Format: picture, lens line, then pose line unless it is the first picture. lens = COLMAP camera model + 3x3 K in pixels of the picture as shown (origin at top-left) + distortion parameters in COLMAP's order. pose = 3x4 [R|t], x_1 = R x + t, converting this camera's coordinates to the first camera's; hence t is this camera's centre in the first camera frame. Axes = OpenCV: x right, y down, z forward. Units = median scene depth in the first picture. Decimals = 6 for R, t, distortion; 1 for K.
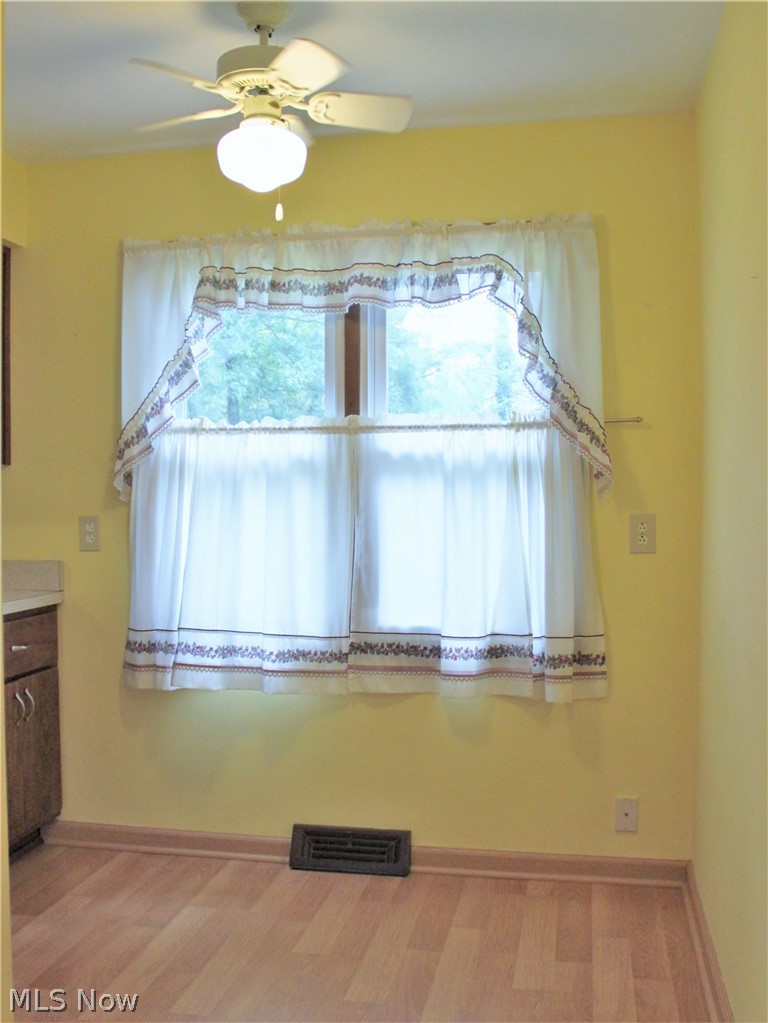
lens RADIAL K [[1122.7, 0, 384.0], [0, 1122.7, 511.5], [0, 0, 1]] dist [-0.162748, 0.169751]
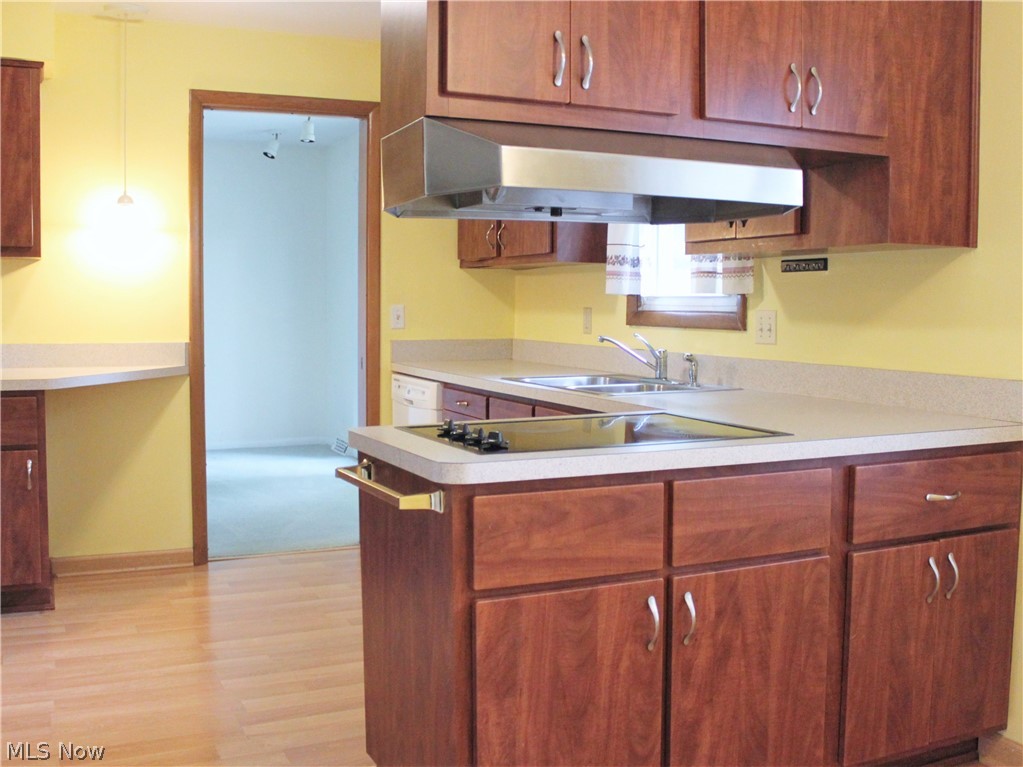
lens RADIAL K [[1122.7, 0, 511.5], [0, 1122.7, 383.5], [0, 0, 1]] dist [-0.162748, 0.169751]
pose [[0.587167, 0.073093, -0.806159, 0.078895], [-0.025185, 0.997082, 0.072059, 0.003673], [0.809074, -0.022007, 0.587295, 0.330665]]
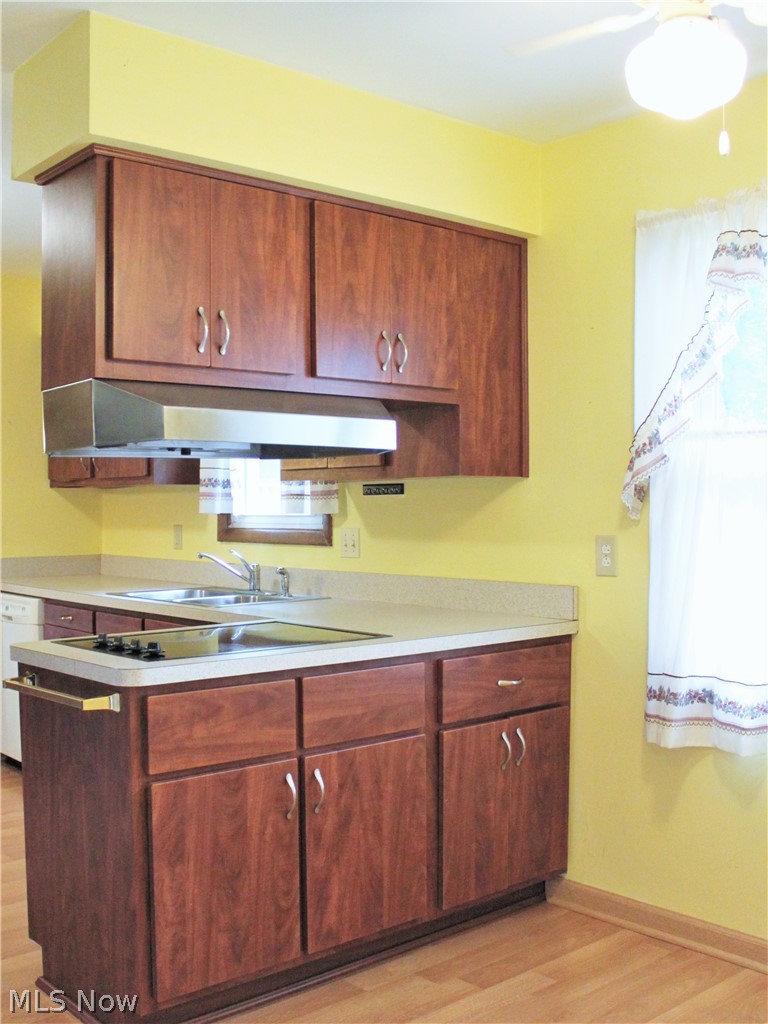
lens RADIAL K [[1123.8, 0, 384.0], [0, 1123.8, 512.0], [0, 0, 1]] dist [-0.162748, 0.169751]
pose [[0.790160, 0.010101, -0.612818, 0.136414], [-0.016078, 0.999862, -0.004250, -0.008481], [0.612690, 0.013211, 0.790213, 0.211964]]
